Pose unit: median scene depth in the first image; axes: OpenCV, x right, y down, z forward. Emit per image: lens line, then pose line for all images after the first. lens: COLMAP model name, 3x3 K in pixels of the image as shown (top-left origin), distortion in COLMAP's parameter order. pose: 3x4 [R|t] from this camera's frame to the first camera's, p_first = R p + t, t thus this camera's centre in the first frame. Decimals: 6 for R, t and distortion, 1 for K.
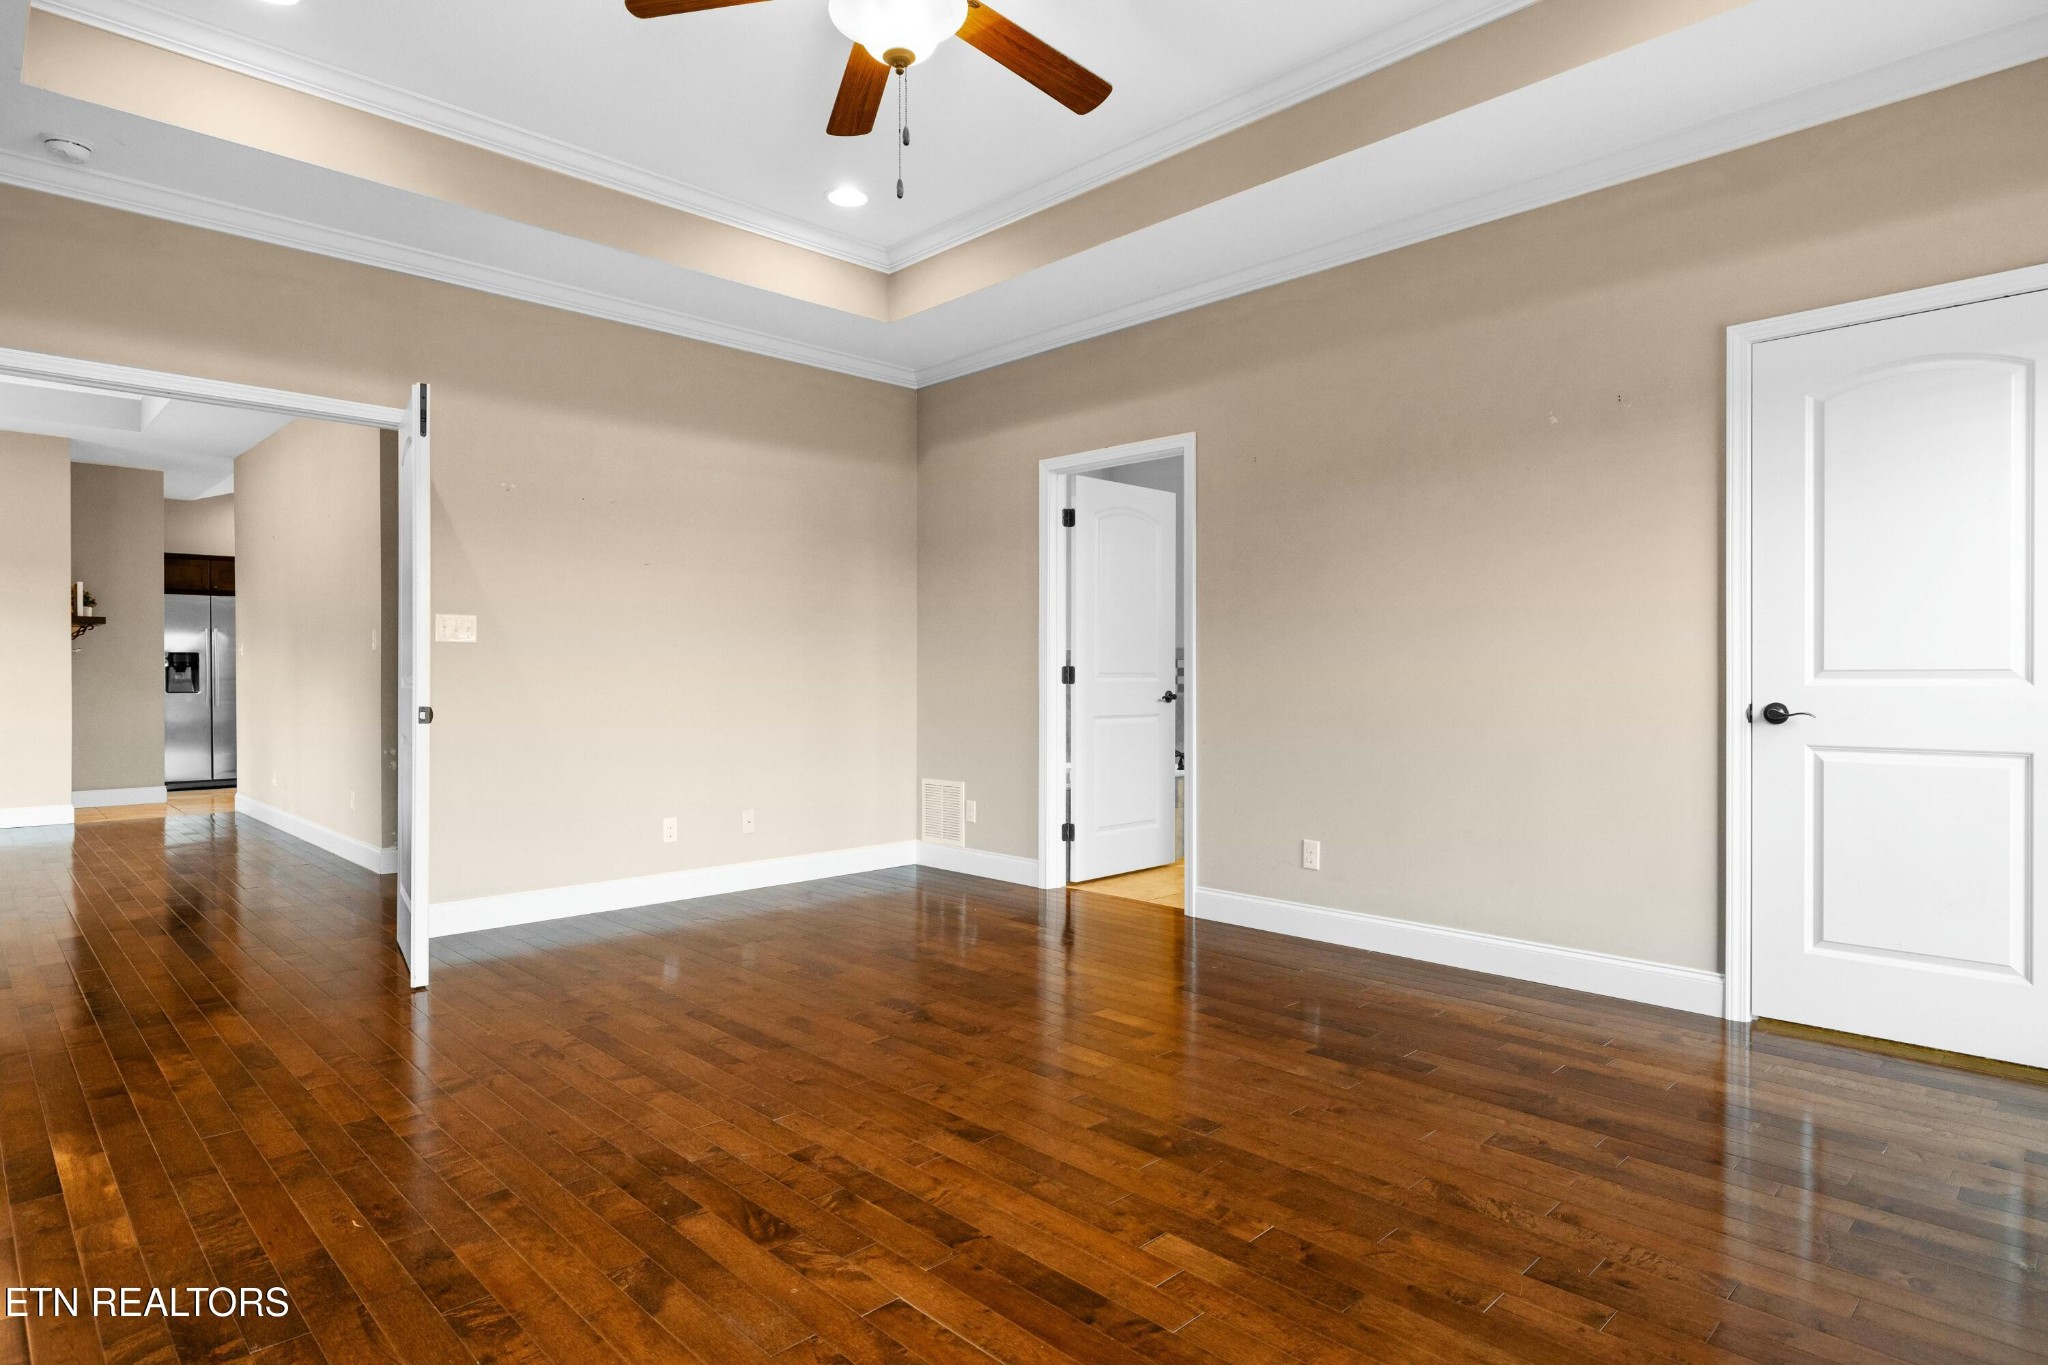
lens RADIAL K [[1138.2, 0, 1029.3], [0, 1138.2, 686.7], [0, 0, 1]] dist [-0.004081, -0.000881]
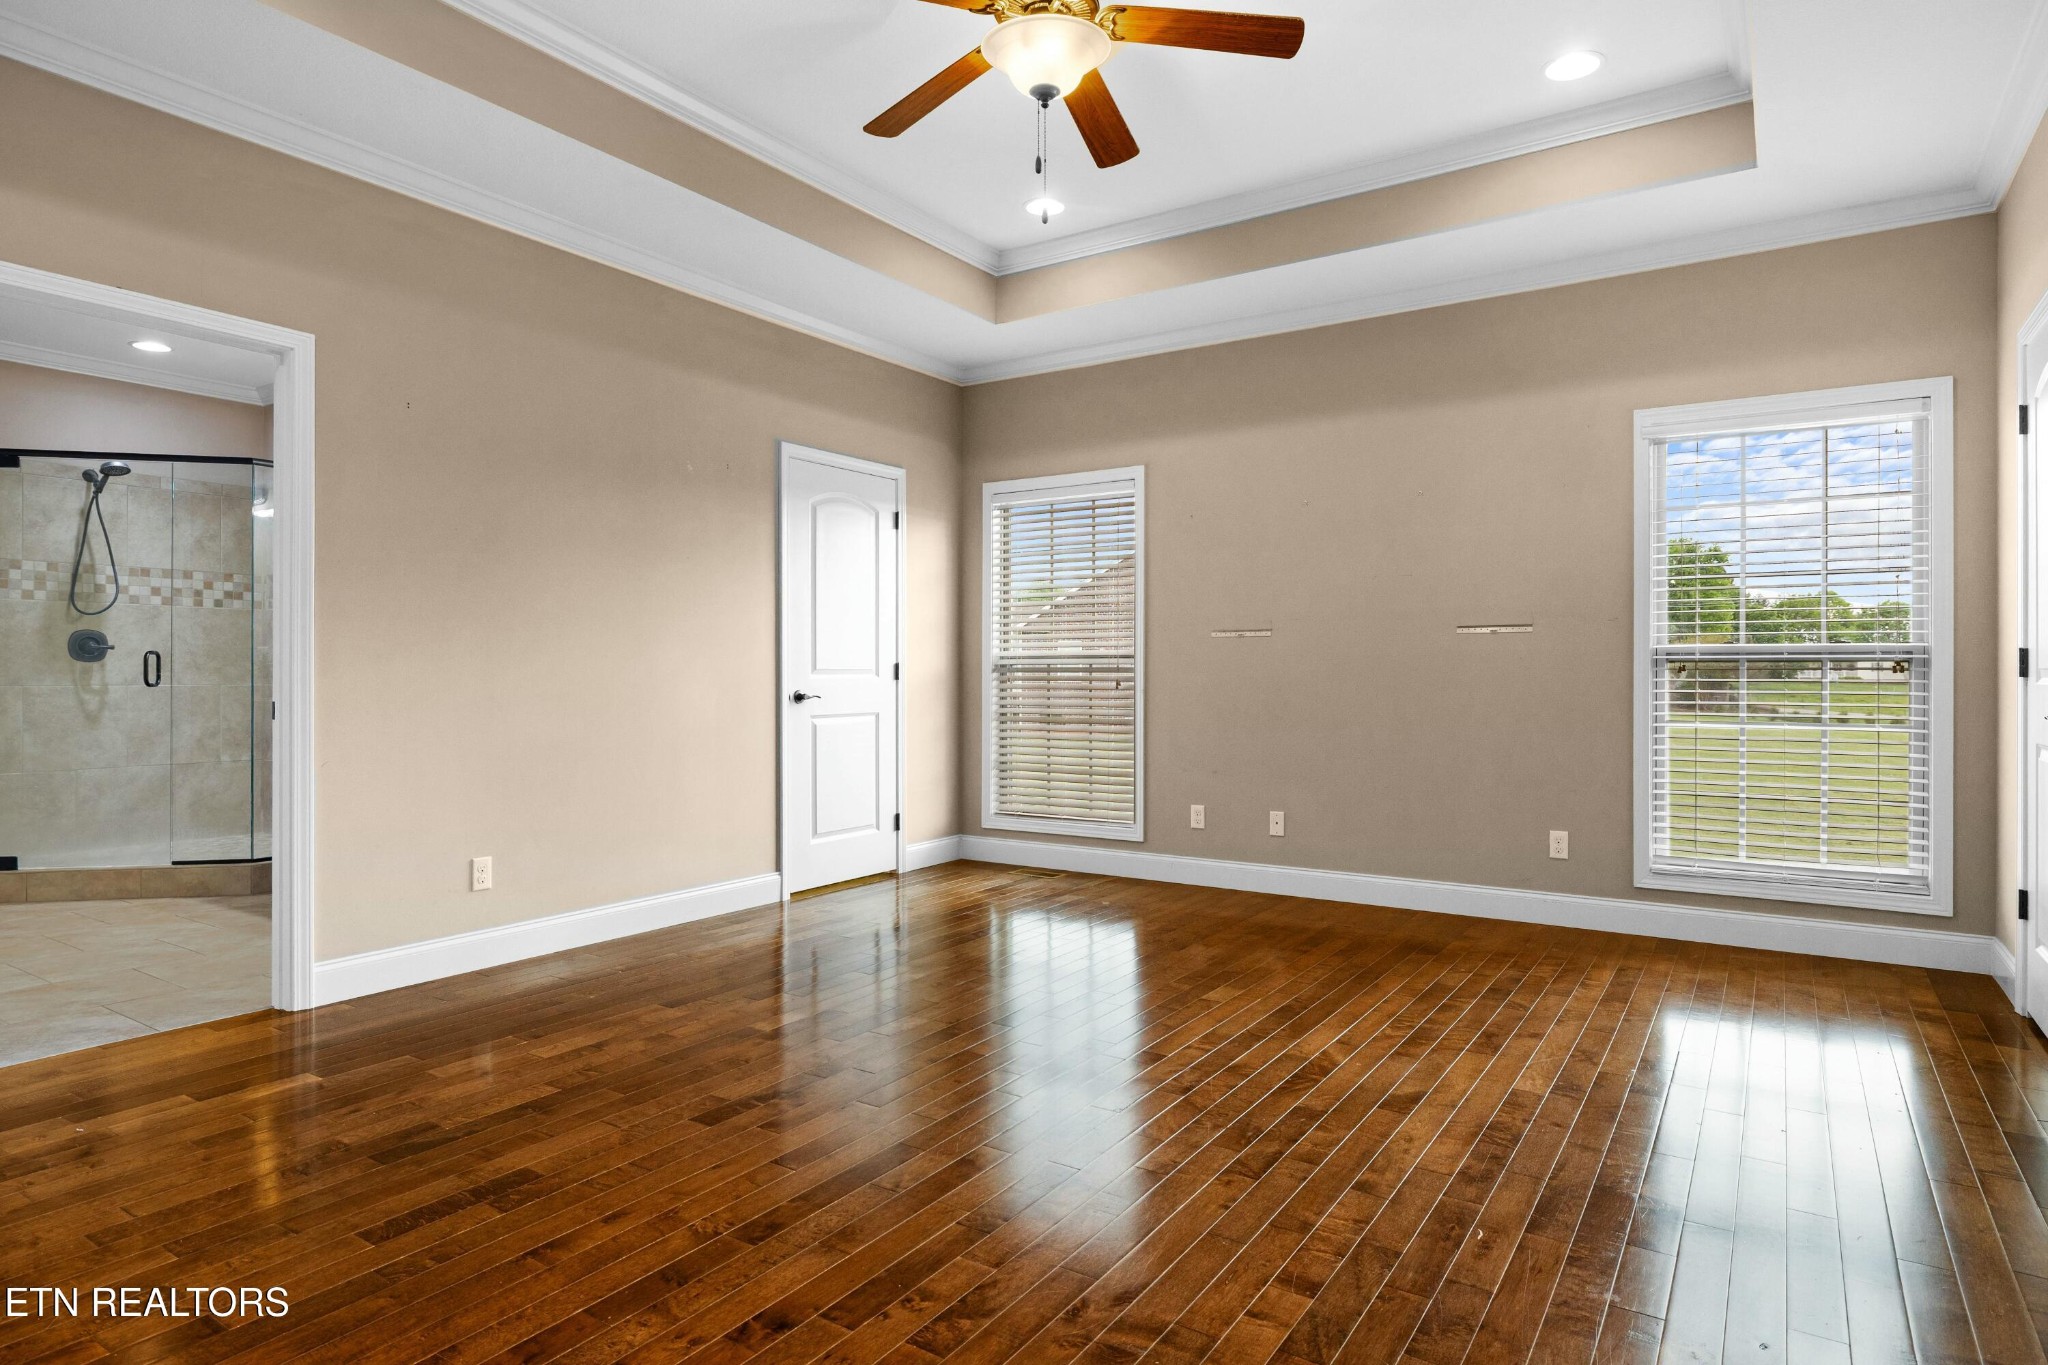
lens RADIAL K [[1138.2, 0, 1029.4], [0, 1138.2, 672.2], [0, 0, 1]] dist [-0.004081, -0.000881]
pose [[-0.219227, 0.000090, 0.975674, -0.921642], [0.008653, 0.999961, 0.001852, -0.010024], [-0.975635, 0.008849, -0.219219, 1.000968]]
